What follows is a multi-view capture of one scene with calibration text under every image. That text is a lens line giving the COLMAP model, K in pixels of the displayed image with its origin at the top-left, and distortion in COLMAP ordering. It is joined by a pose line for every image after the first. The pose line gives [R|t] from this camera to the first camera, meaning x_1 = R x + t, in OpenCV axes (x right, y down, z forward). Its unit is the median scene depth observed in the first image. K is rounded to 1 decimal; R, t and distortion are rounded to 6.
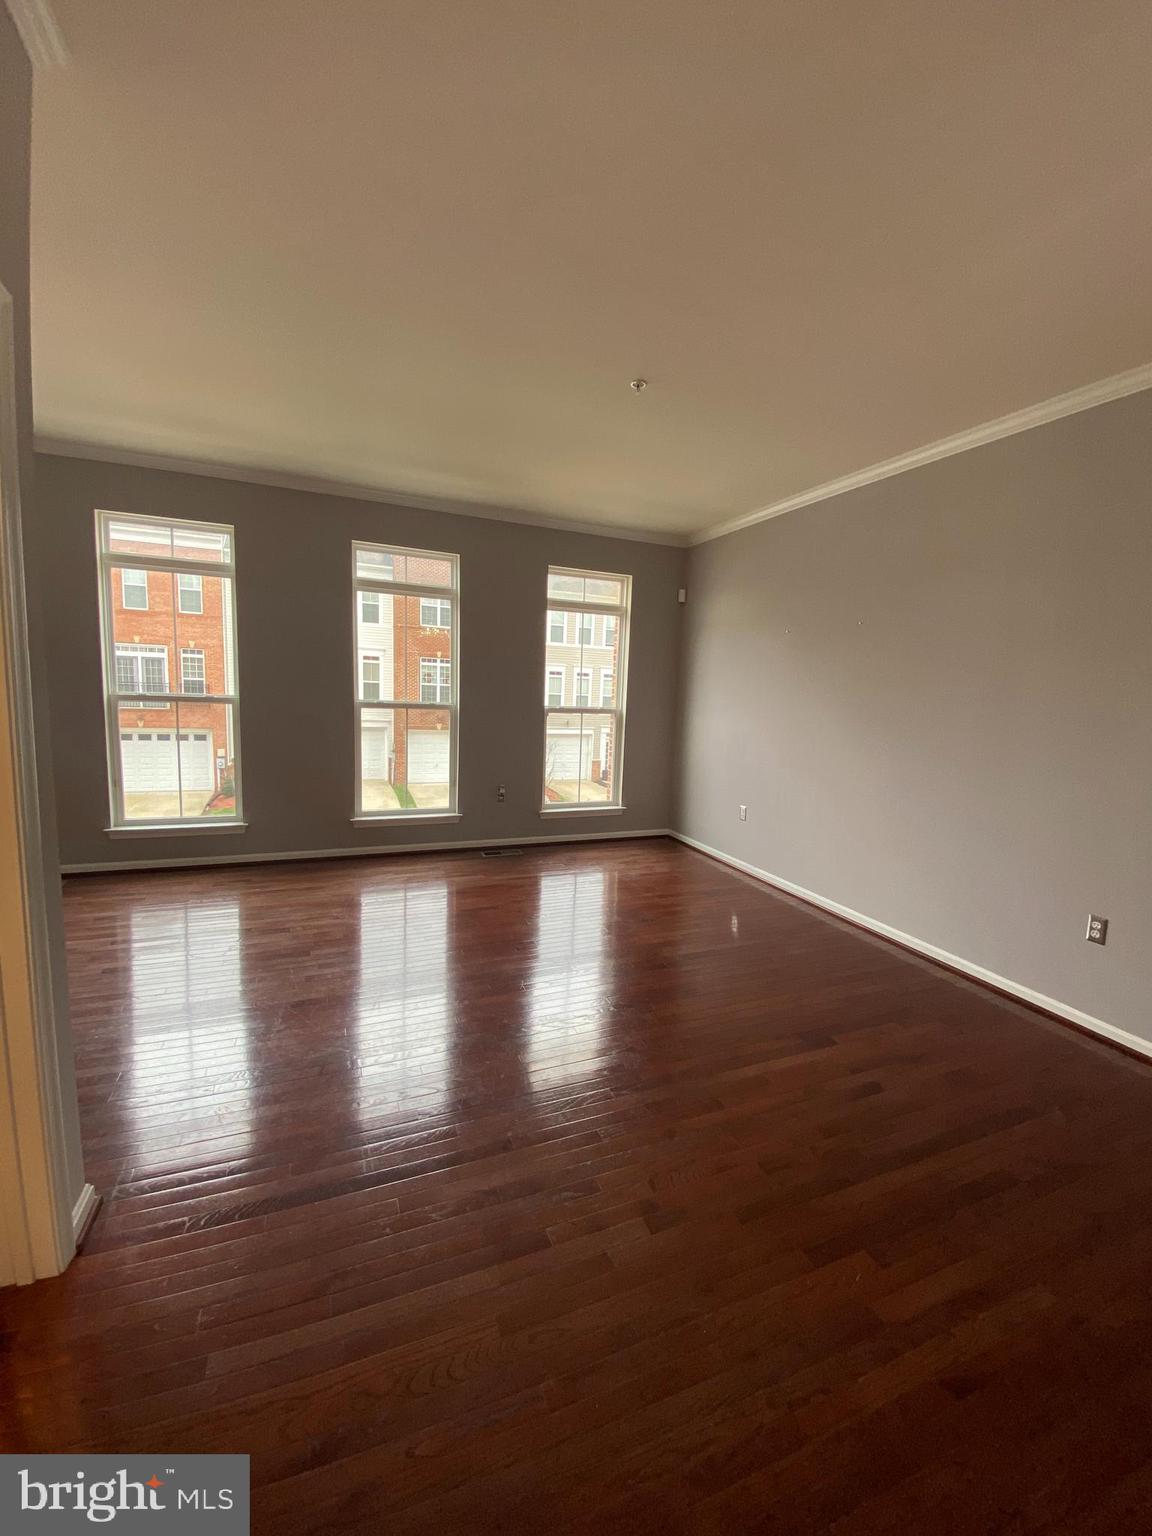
lens RADIAL K [[617.1, 0, 576.7], [0, 617.1, 773.2], [0, 0, 1]] dist [0.065541, -0.027071]
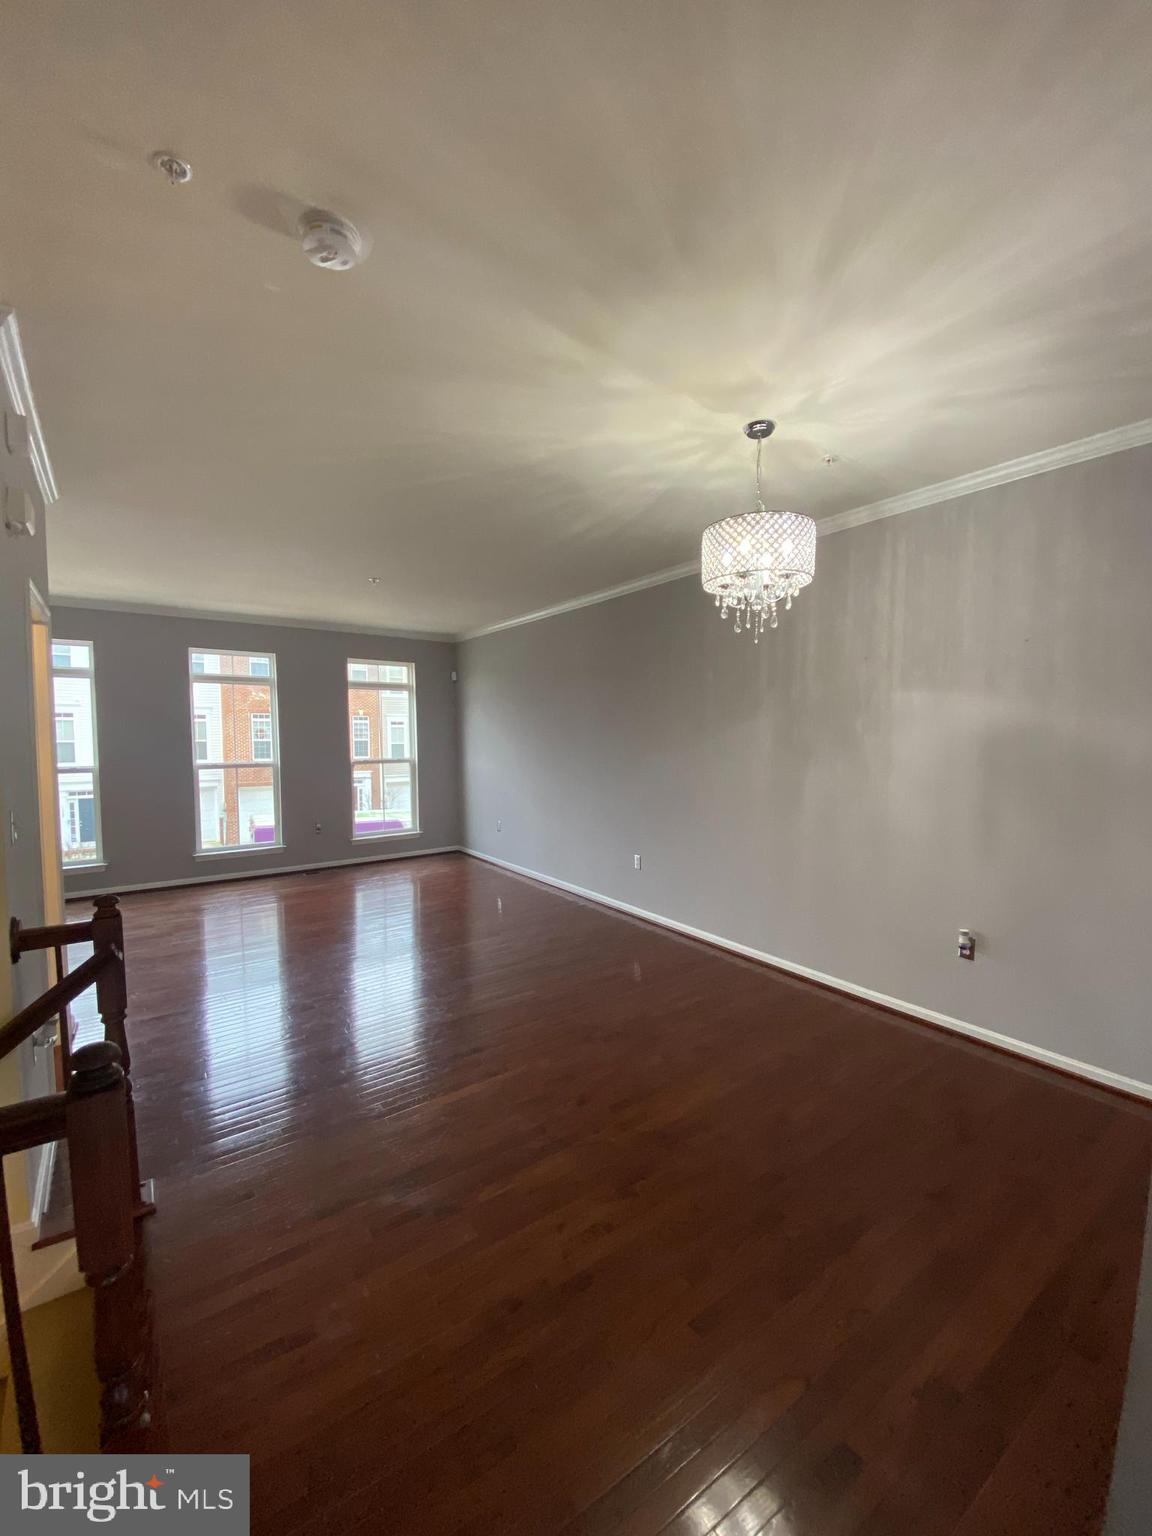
lens RADIAL K [[632.7, 0, 603.4], [0, 632.7, 763.7], [0, 0, 1]] dist [-0.011968, -0.000057]
pose [[0.965209, -0.059458, 0.254630, 0.128546], [0.080027, 0.994247, -0.071191, 0.041150], [-0.248932, 0.089091, 0.964415, -0.451131]]
